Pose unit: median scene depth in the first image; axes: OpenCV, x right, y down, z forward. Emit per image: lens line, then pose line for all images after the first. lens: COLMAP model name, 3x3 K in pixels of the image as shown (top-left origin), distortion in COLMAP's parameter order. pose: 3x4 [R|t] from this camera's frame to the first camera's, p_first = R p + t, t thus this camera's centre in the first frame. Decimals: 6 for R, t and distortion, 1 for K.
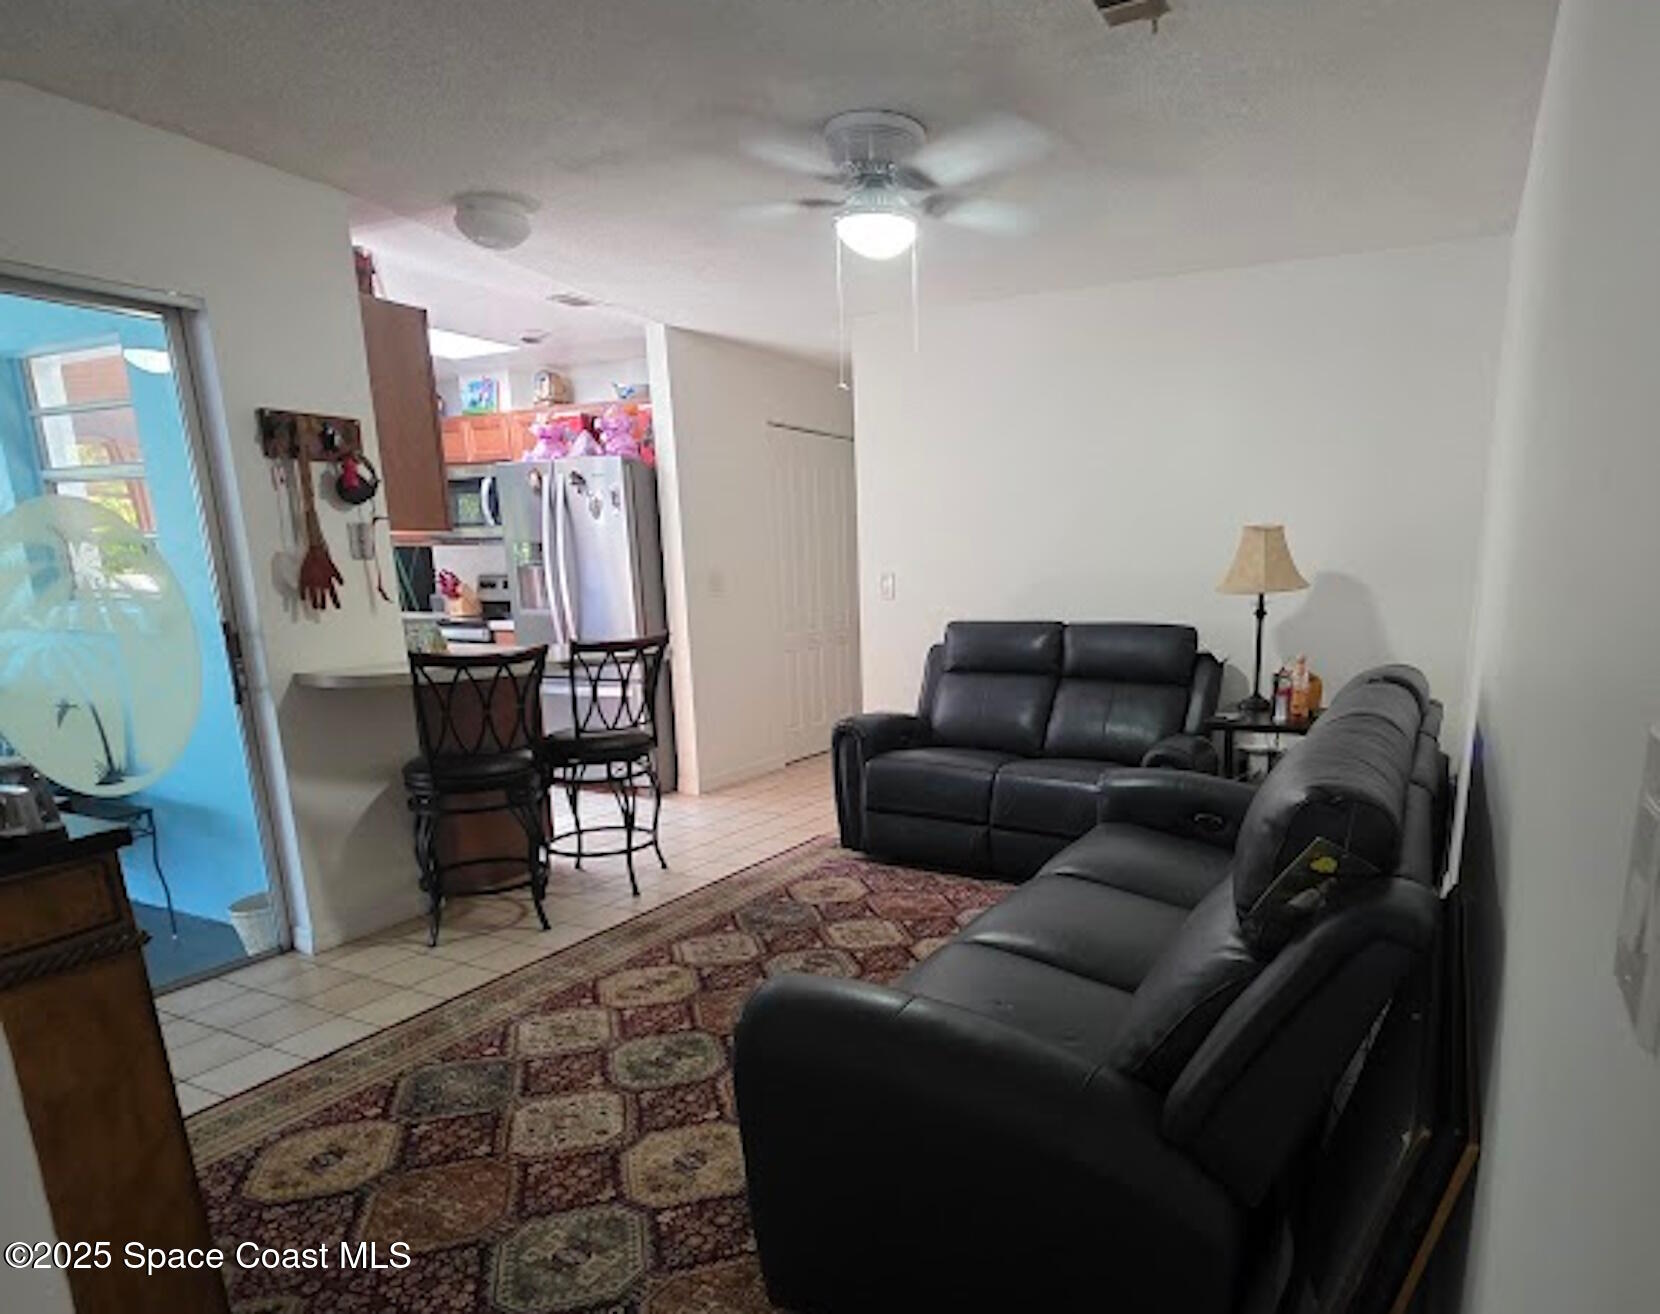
lens RADIAL K [[1025.3, 0, 836.2], [0, 1025.3, 651.4], [0, 0, 1]] dist [-0.002732, 0.001208]
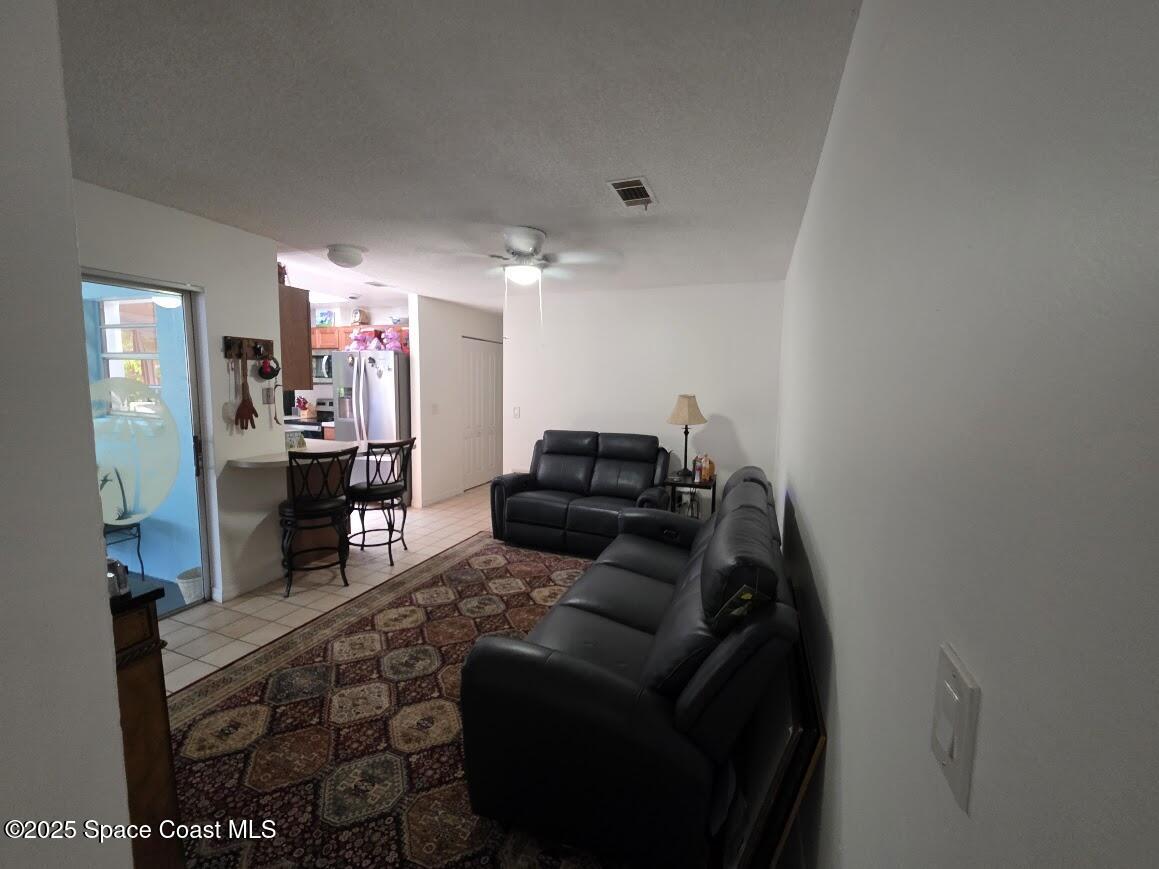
lens RADIAL K [[466.0, 0, 574.1], [0, 466.0, 436.3], [0, 0, 1]] dist [-0.001896, 0.000485]
pose [[0.995030, 0.017069, 0.098100, 0.062607], [-0.003527, 0.990622, -0.136586, 0.099974], [-0.099511, 0.135561, 0.985759, 0.018099]]
